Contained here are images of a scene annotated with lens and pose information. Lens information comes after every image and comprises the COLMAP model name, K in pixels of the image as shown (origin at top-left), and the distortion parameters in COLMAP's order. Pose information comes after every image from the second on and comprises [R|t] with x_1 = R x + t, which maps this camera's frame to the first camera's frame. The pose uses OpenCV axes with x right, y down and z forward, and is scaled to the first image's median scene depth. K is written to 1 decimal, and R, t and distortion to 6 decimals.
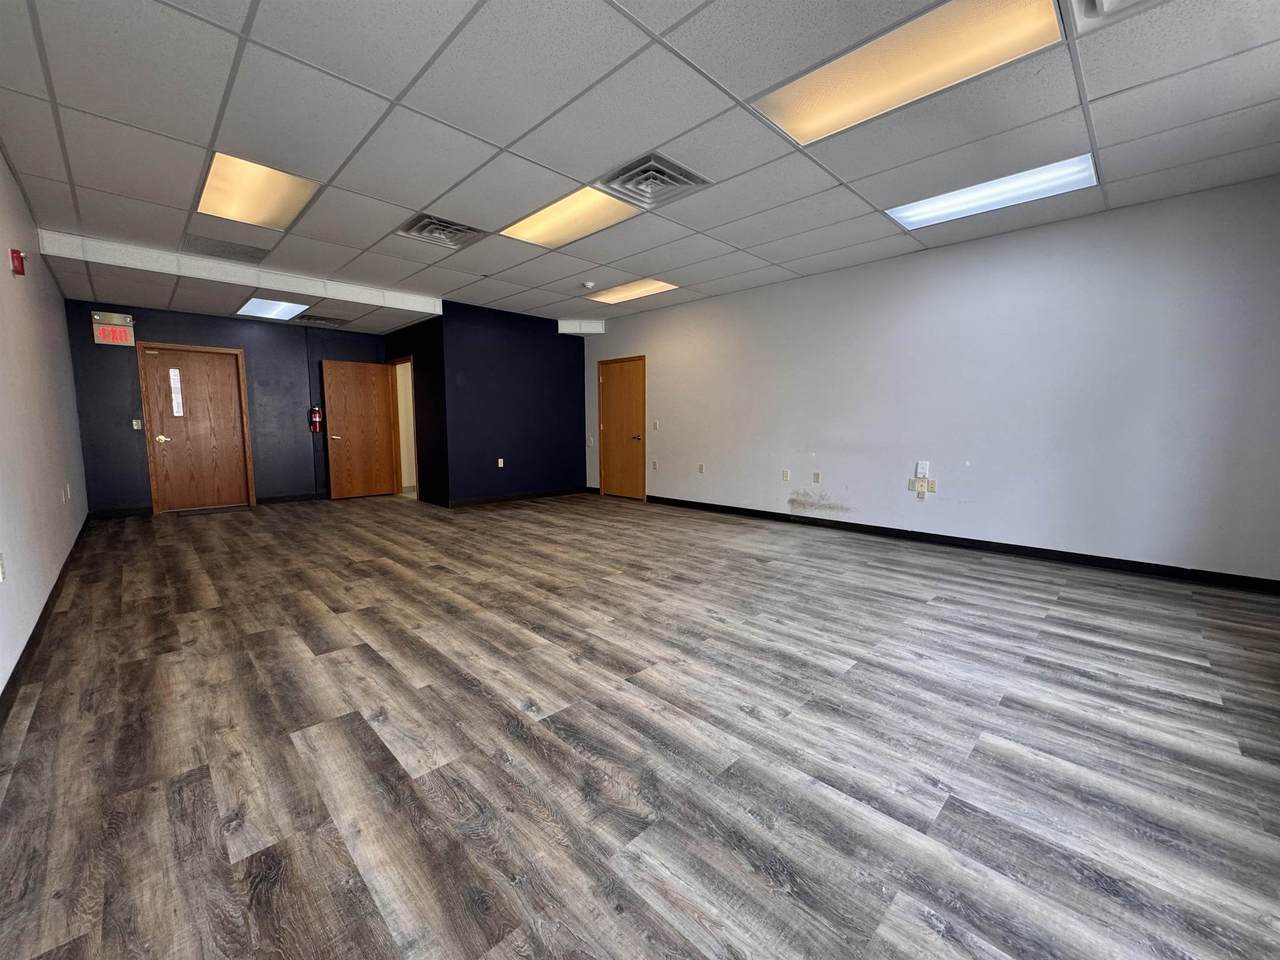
lens RADIAL K [[510.1, 0, 640.0], [0, 510.1, 480.0], [0, 0, 1]] dist [-0.004022, -0.000003]
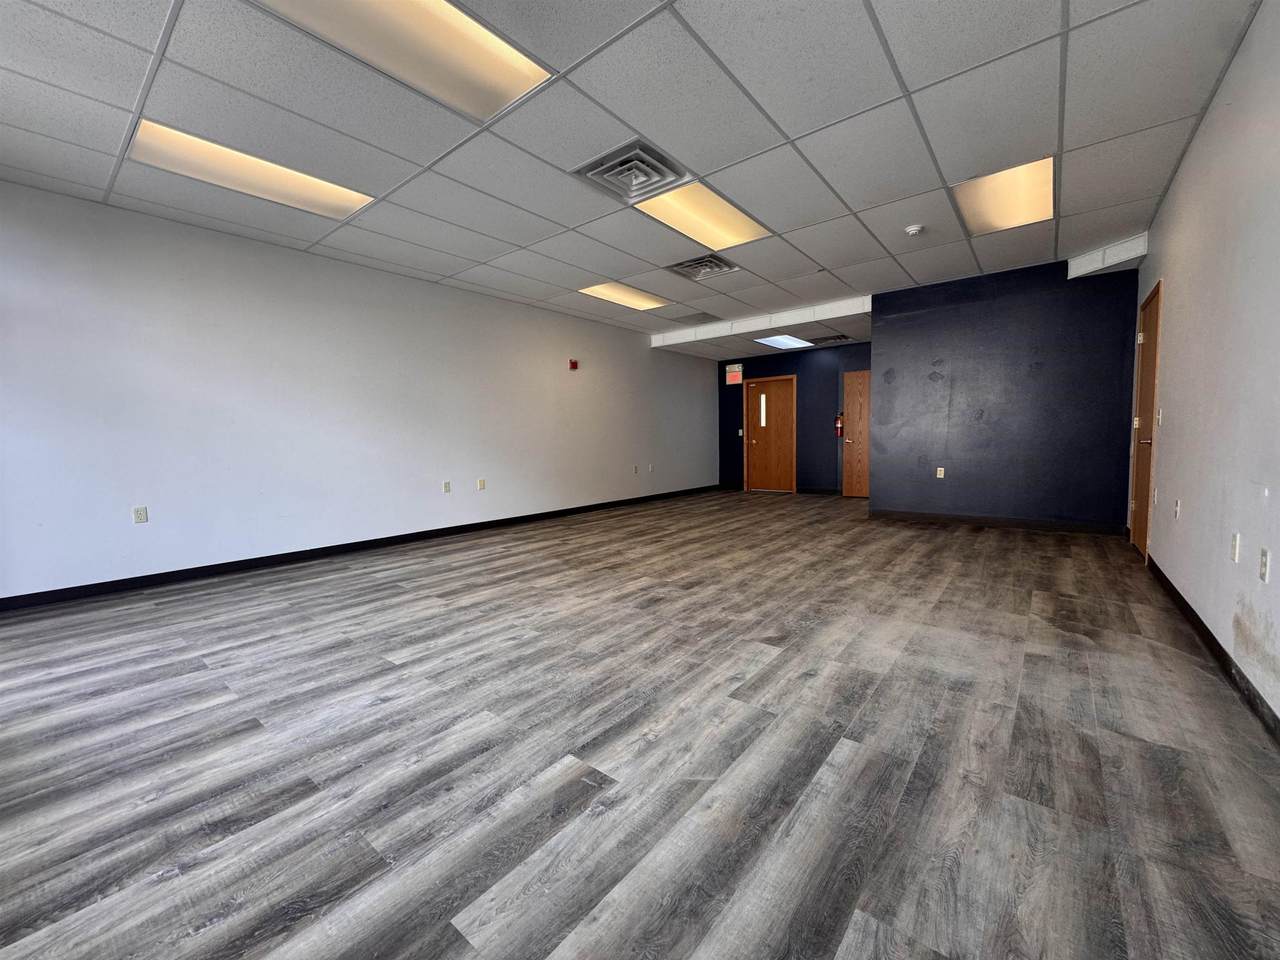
lens RADIAL K [[510.1, 0, 640.0], [0, 510.1, 480.0], [0, 0, 1]] dist [-0.004022, -0.000003]
pose [[0.106402, 0.076032, -0.991412, 1.339406], [-0.086512, 0.993999, 0.066946, -0.098964], [0.990553, 0.078646, 0.112341, 1.244343]]
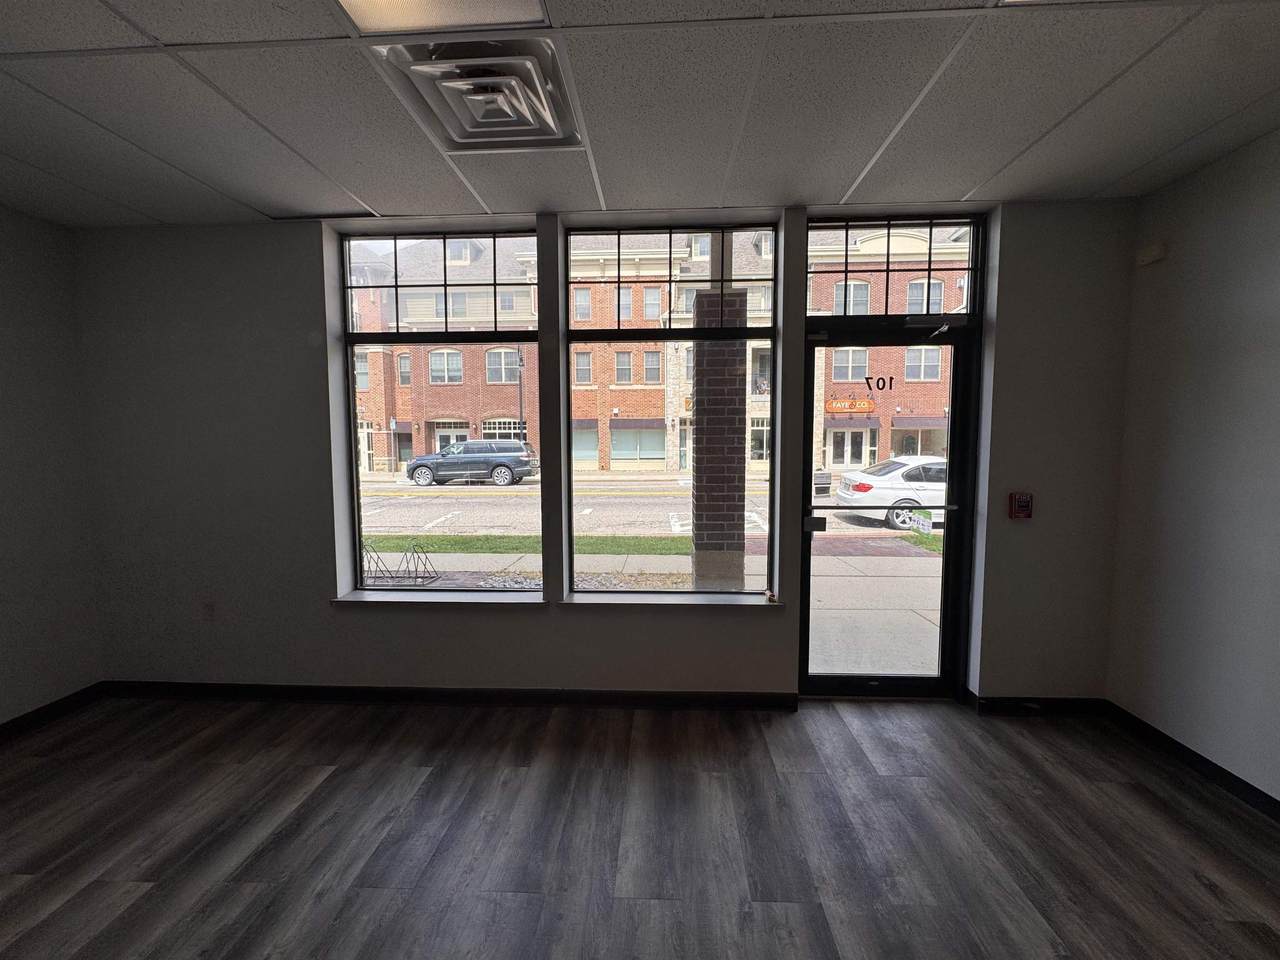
lens RADIAL K [[510.1, 0, 640.0], [0, 510.1, 480.0], [0, 0, 1]] dist [-0.004022, -0.000003]
pose [[-0.671677, -0.056213, 0.738708, 0.014194], [0.083885, 0.984934, 0.151224, -0.267426], [-0.736079, 0.163540, -0.656842, 1.042927]]
